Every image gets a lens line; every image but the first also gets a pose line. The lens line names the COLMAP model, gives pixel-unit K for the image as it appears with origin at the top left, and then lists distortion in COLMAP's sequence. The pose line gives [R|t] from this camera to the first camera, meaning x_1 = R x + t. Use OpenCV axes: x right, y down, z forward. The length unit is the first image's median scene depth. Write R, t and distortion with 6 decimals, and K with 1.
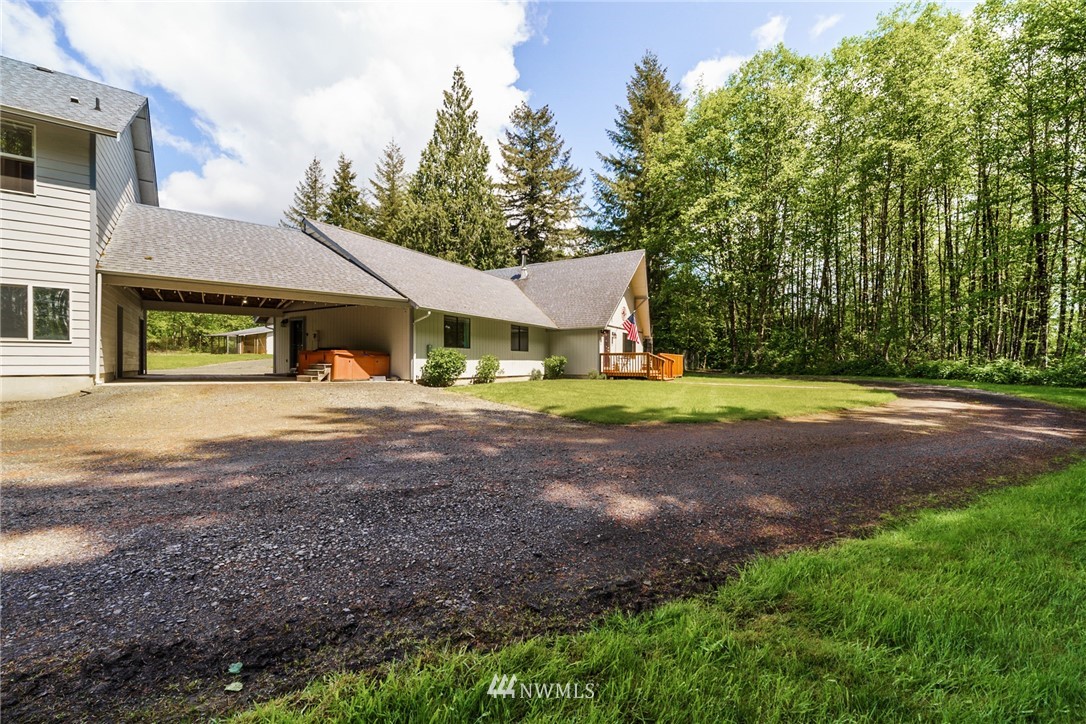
lens RADIAL K [[418.5, 0, 547.1], [0, 418.5, 364.7], [0, 0, 1]] dist [-0.005044, 0.000389]
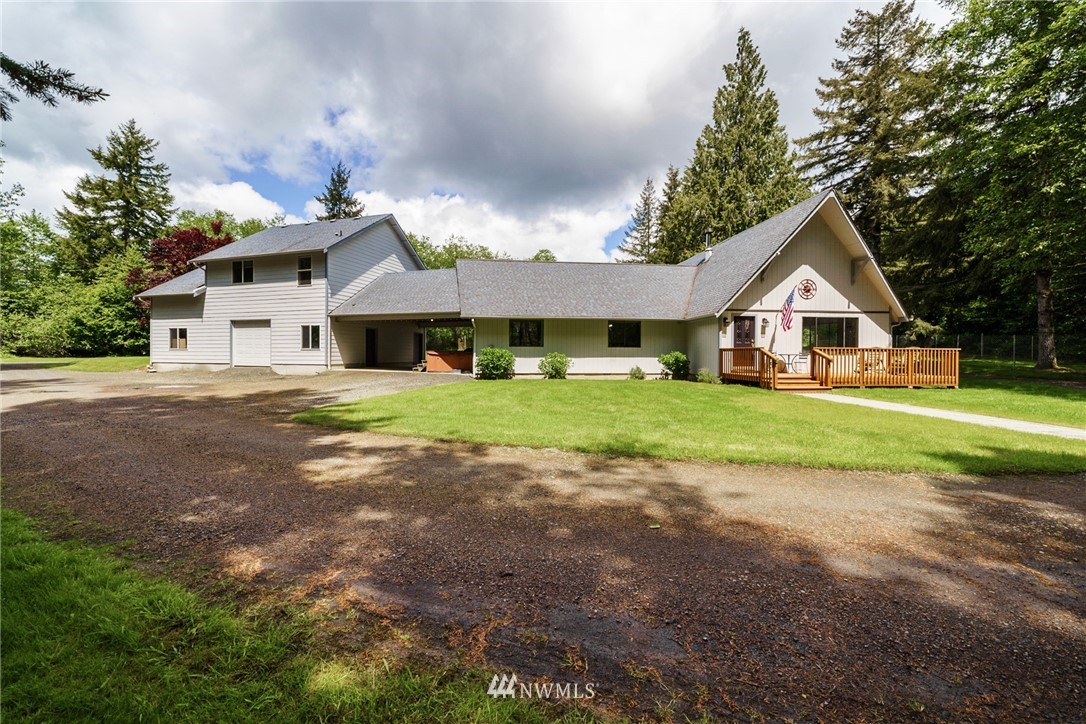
lens RADIAL K [[418.5, 0, 547.6], [0, 418.5, 351.8], [0, 0, 1]] dist [-0.005044, 0.000389]
pose [[0.576939, -0.005336, -0.816770, 0.560505], [-0.007160, 0.999907, -0.011590, -0.010535], [0.816756, 0.012535, 0.576847, 0.298754]]
